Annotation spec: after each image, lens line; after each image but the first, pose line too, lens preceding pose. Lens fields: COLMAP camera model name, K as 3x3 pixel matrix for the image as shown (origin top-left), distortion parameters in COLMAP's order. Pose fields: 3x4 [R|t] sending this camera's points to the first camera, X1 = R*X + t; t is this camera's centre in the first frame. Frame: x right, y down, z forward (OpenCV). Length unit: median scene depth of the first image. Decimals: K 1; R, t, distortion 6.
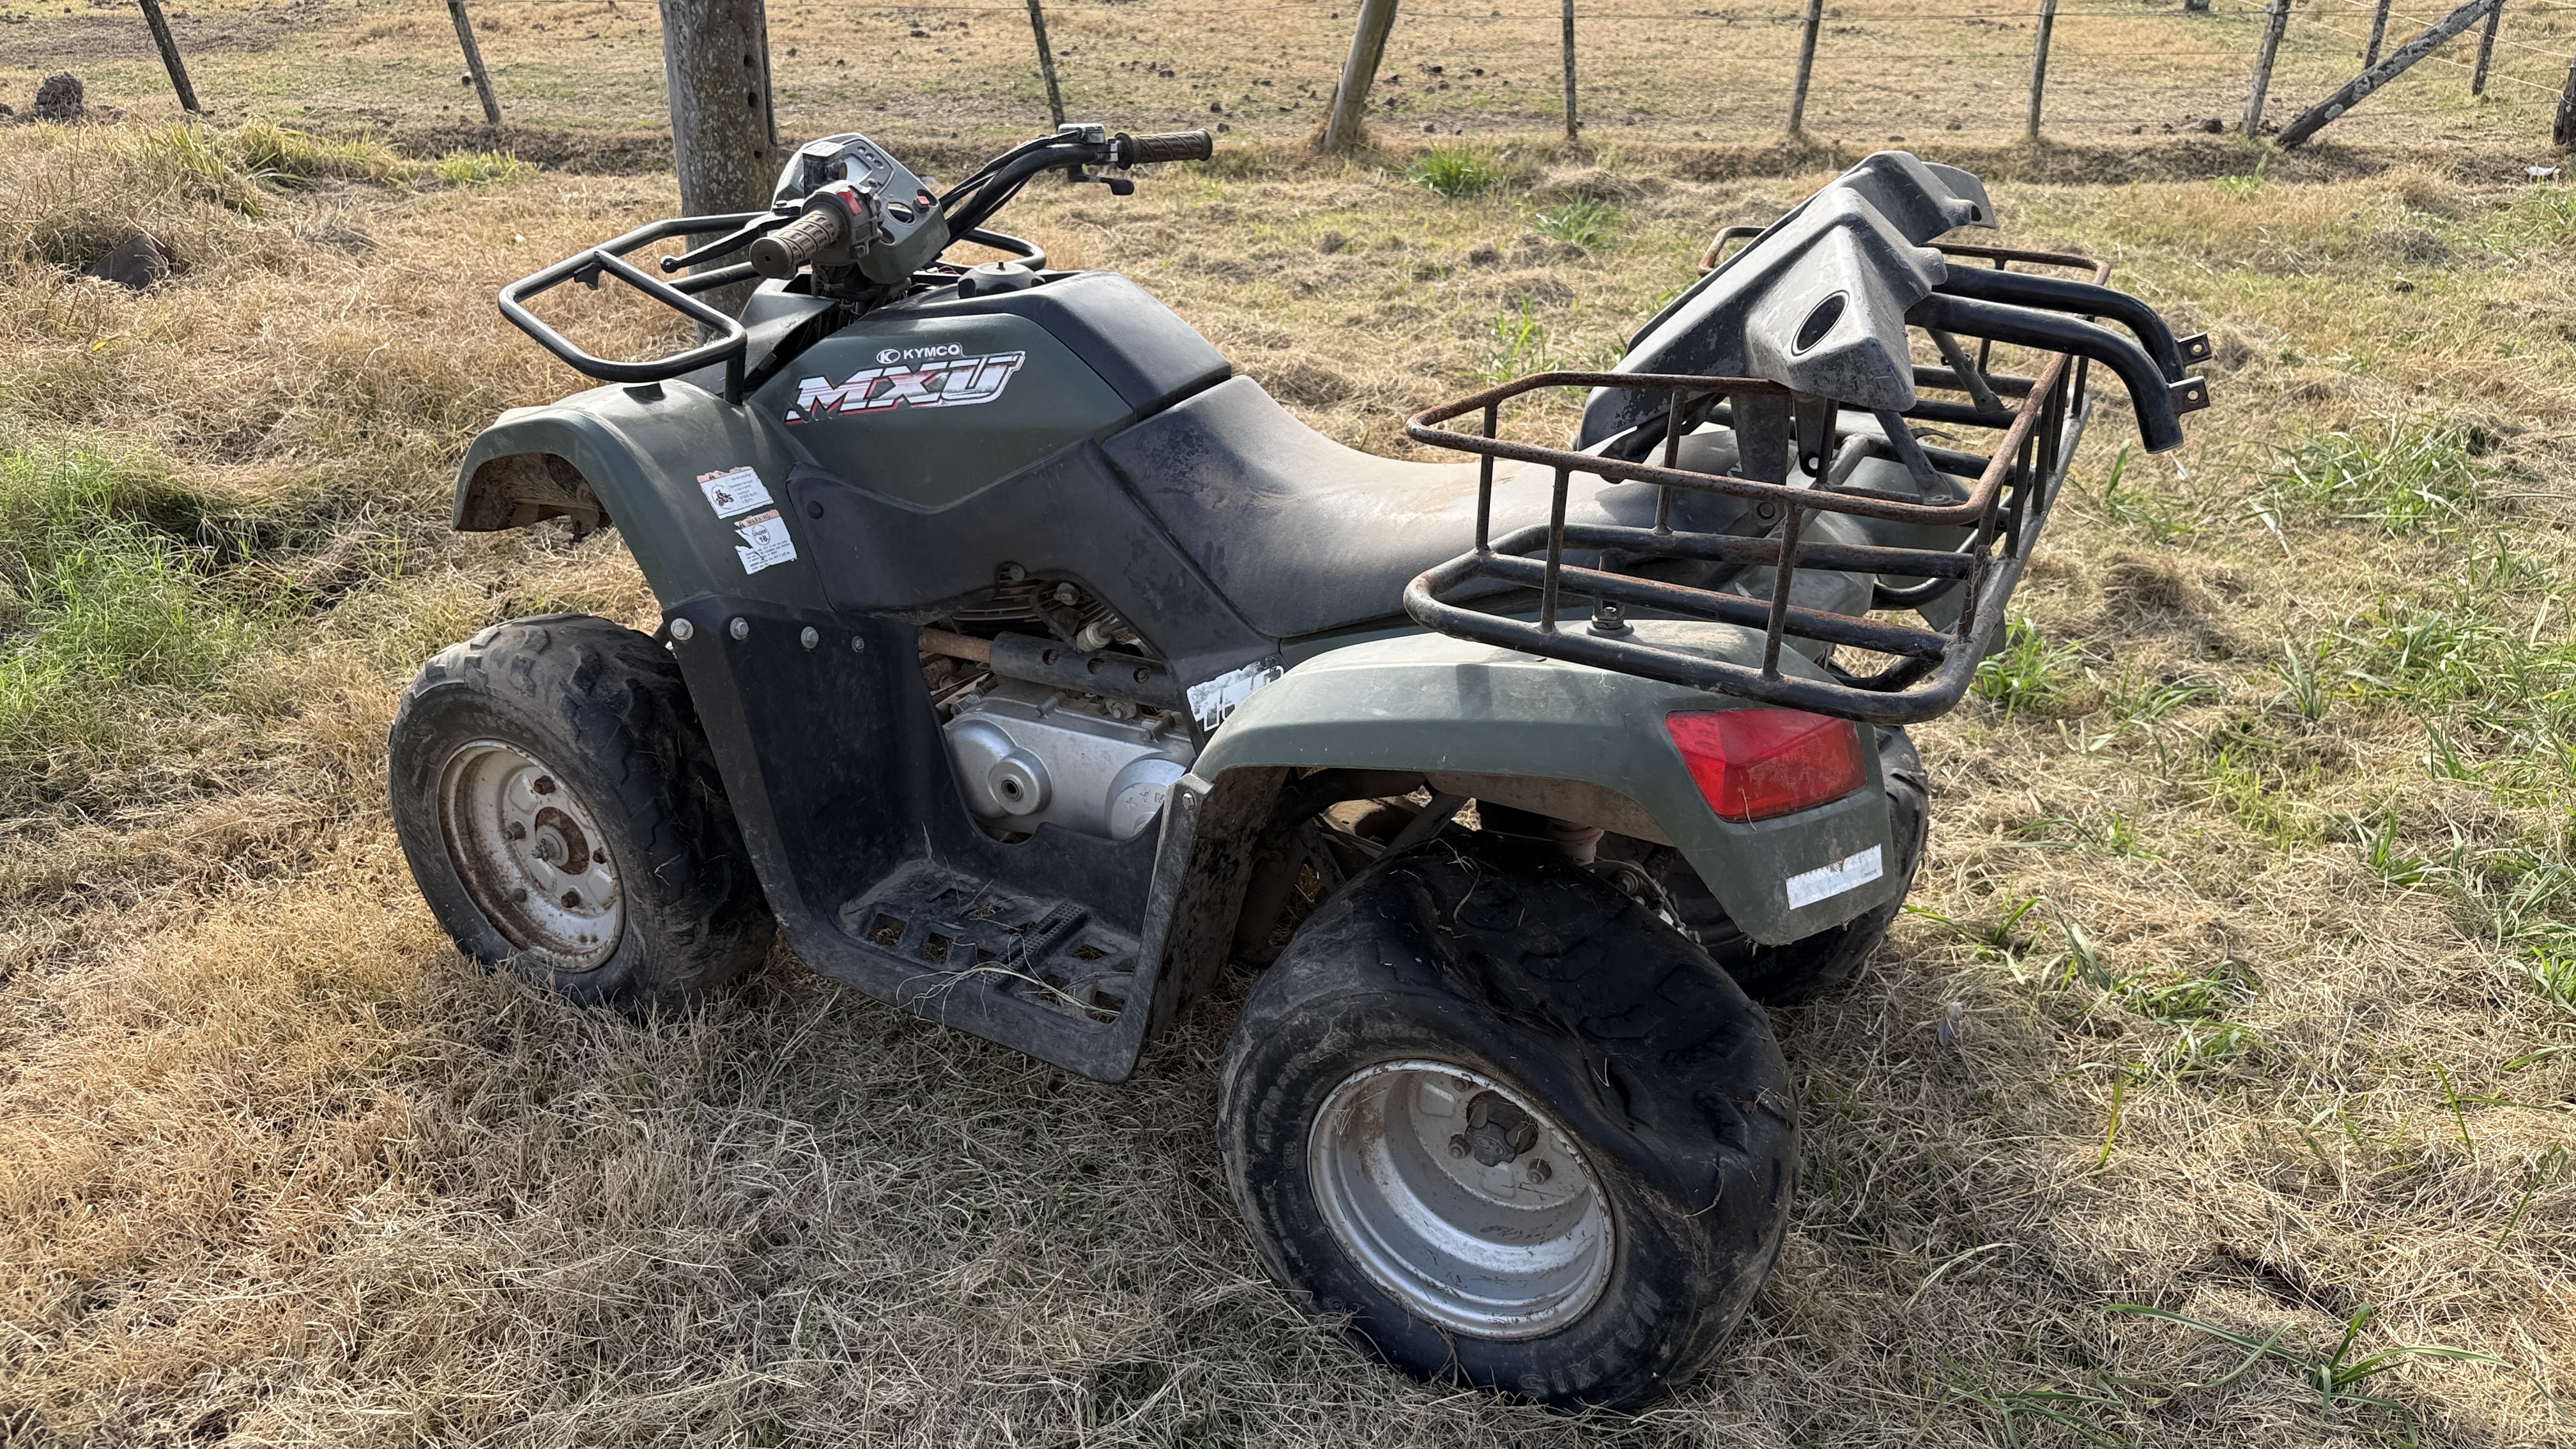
lens RADIAL K [[1824.9, 0, 1279.2], [0, 1824.9, 722.9], [0, 0, 1]] dist [0.168745, -0.293870]
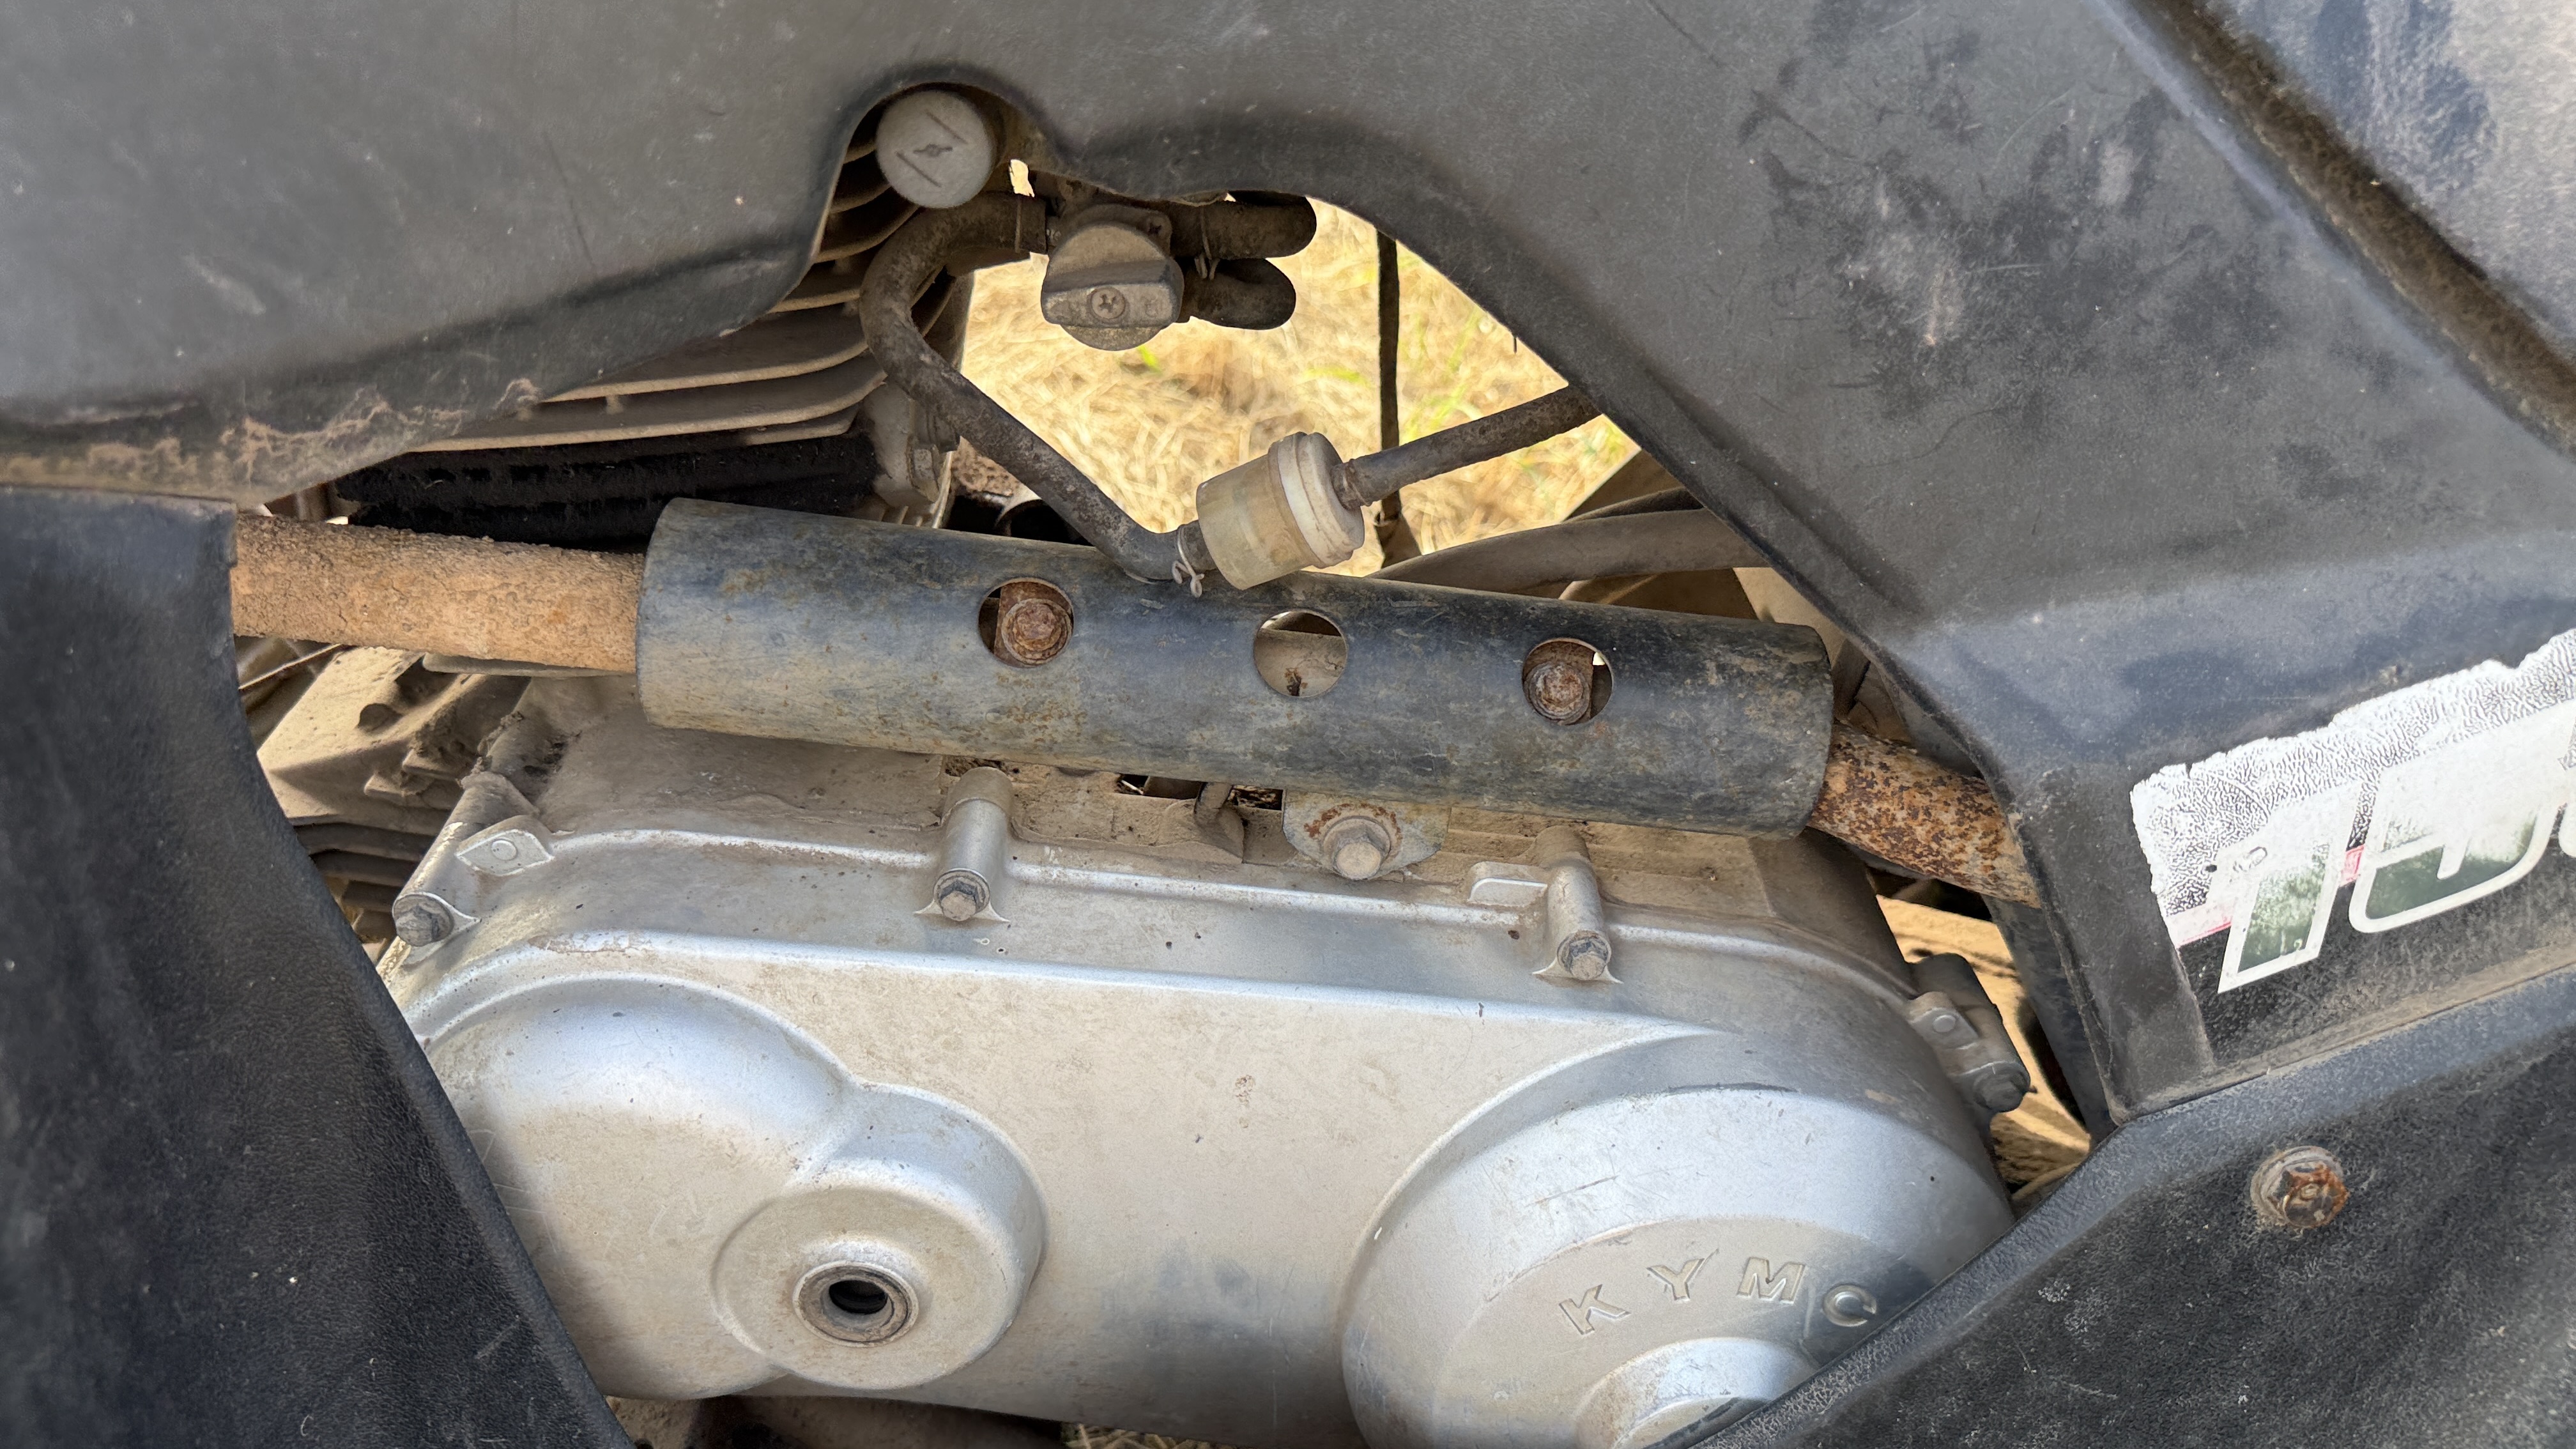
lens RADIAL K [[1824.9, 0, 1279.2], [0, 1824.9, 722.9], [0, 0, 1]] dist [0.168745, -0.293870]
pose [[0.864136, -0.135760, 0.484601, -0.198376], [0.065014, 0.984973, 0.160006, -0.055462], [-0.499041, -0.106761, 0.859977, 0.820004]]
